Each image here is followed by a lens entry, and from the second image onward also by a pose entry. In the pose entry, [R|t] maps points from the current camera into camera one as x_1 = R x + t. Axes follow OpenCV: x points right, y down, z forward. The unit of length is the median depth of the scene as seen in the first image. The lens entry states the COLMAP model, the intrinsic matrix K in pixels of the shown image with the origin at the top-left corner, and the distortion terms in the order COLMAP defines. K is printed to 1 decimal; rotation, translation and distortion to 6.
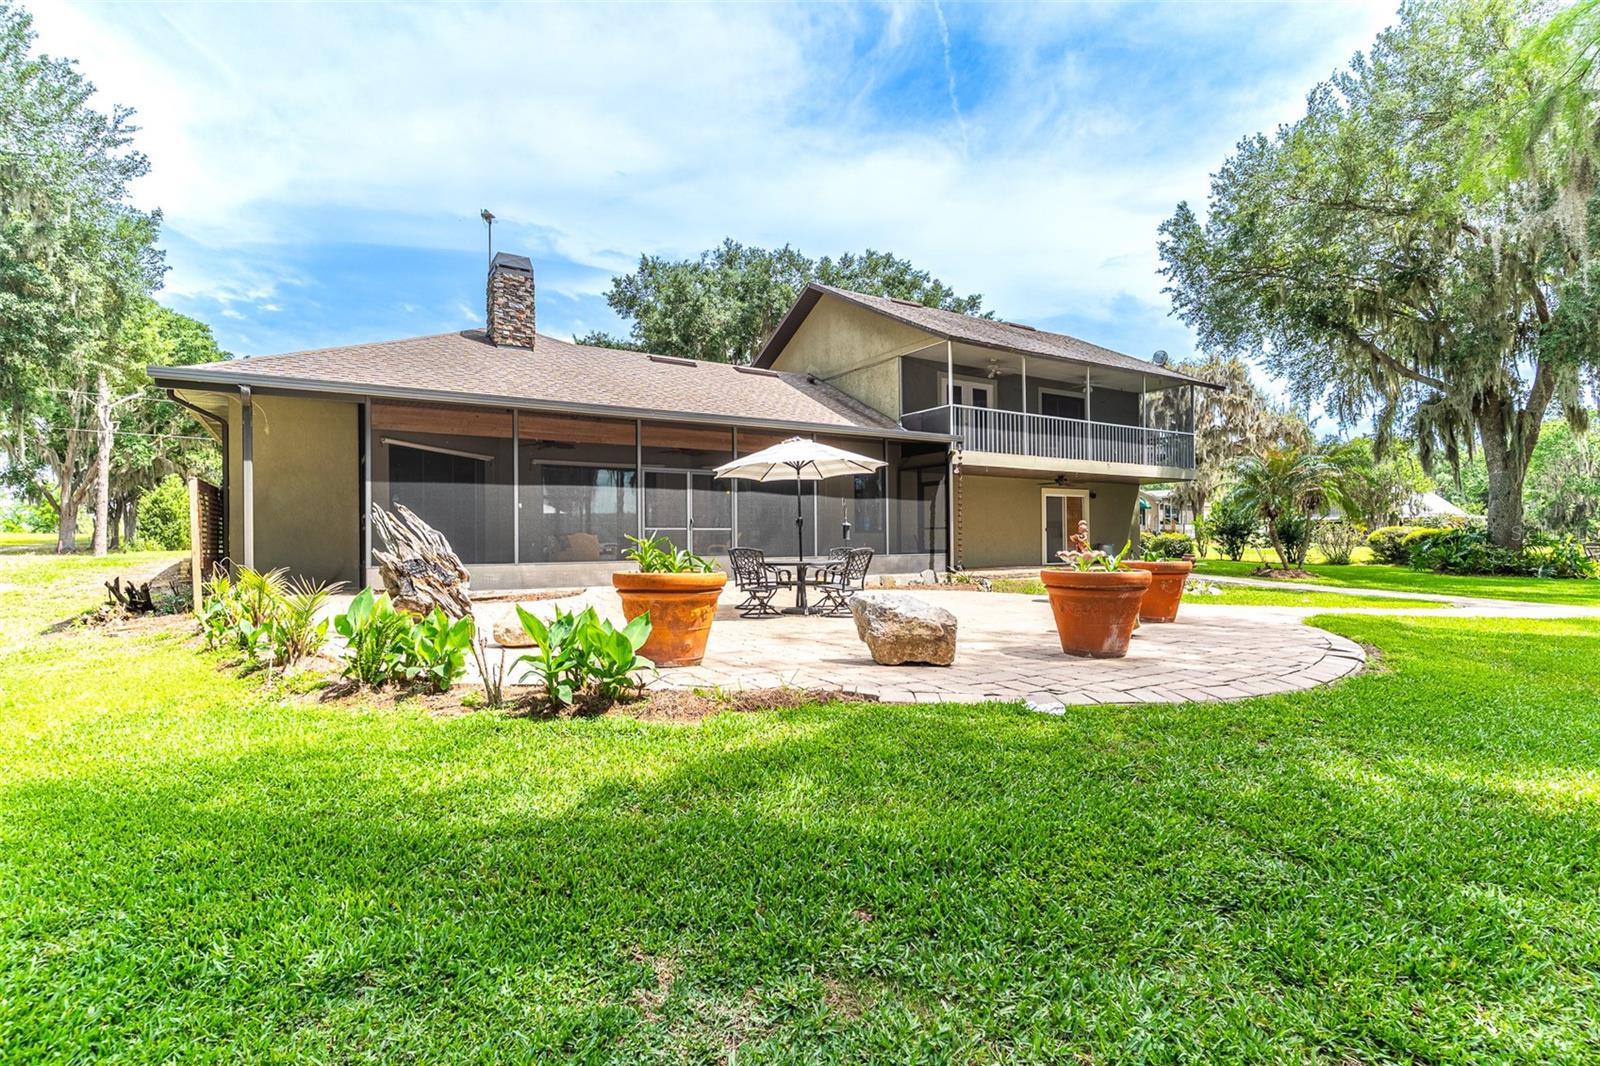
lens RADIAL K [[762.9, 0, 800.0], [0, 762.9, 533.0], [0, 0, 1]] dist [0.002005, 0.000283]
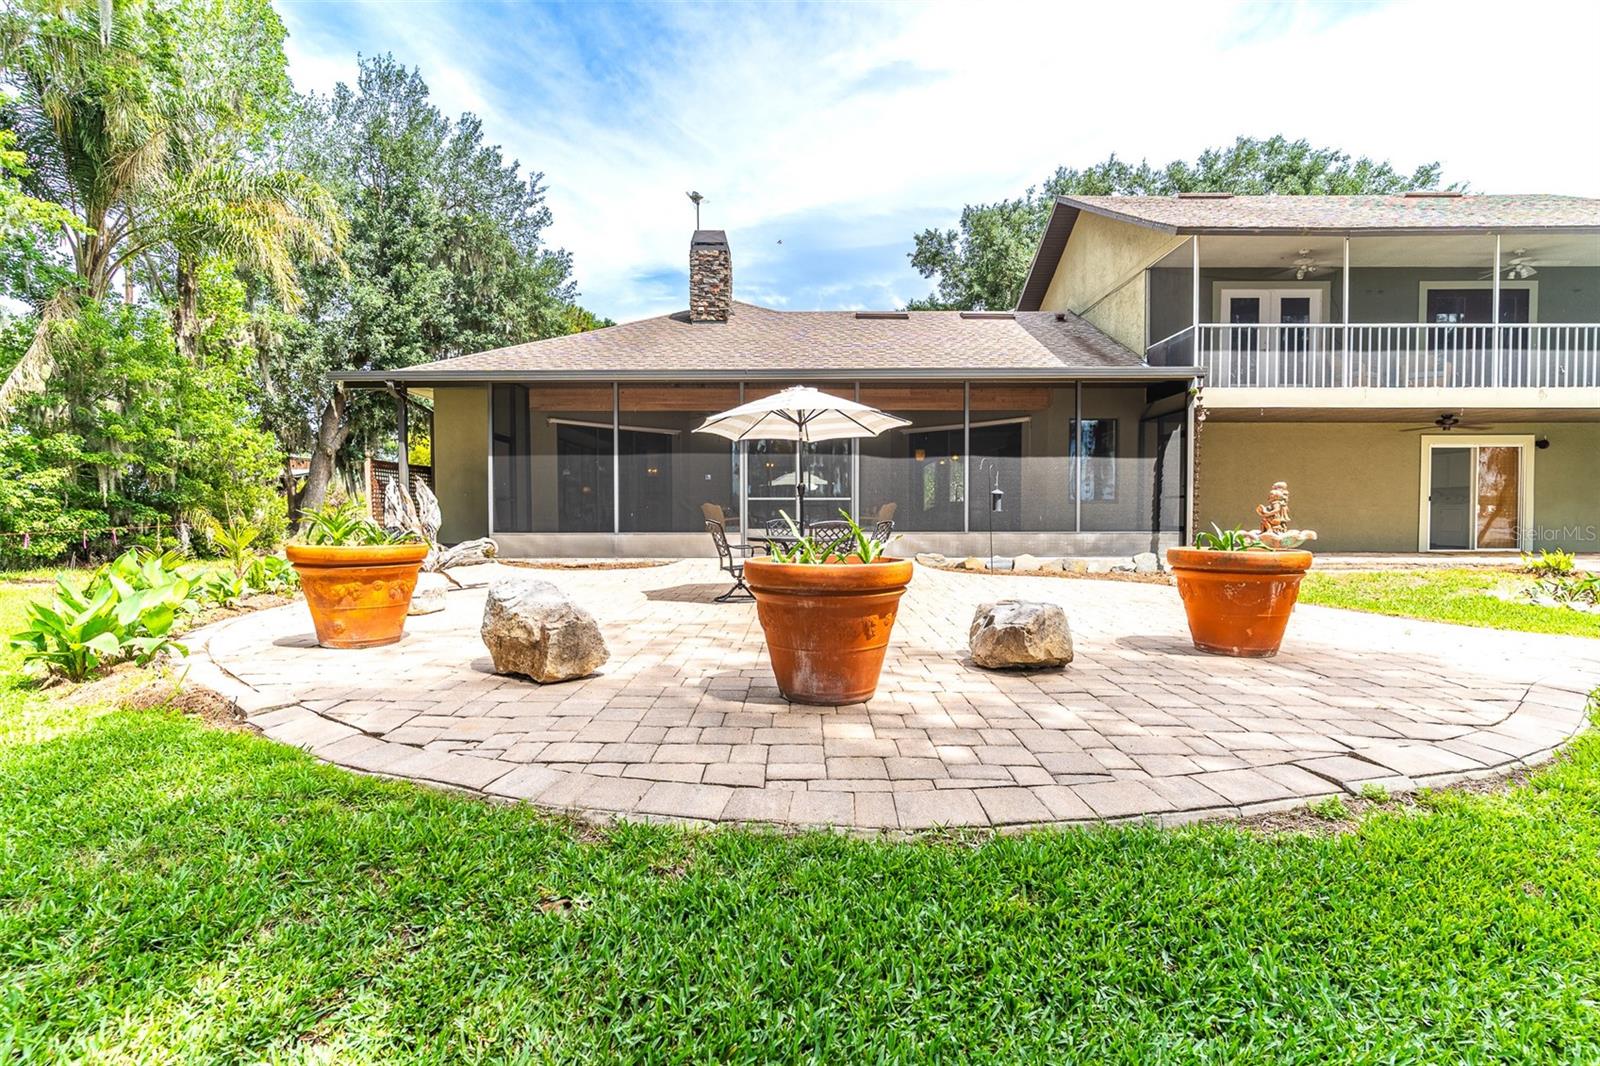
lens RADIAL K [[768.6, 0, 789.4], [0, 768.6, 530.1], [0, 0, 1]] dist [0.000675, -0.000467]
pose [[0.843921, 0.017535, -0.536180, 0.246814], [0.000225, 0.999454, 0.033041, 0.001278], [0.536467, -0.028004, 0.843457, 0.163002]]
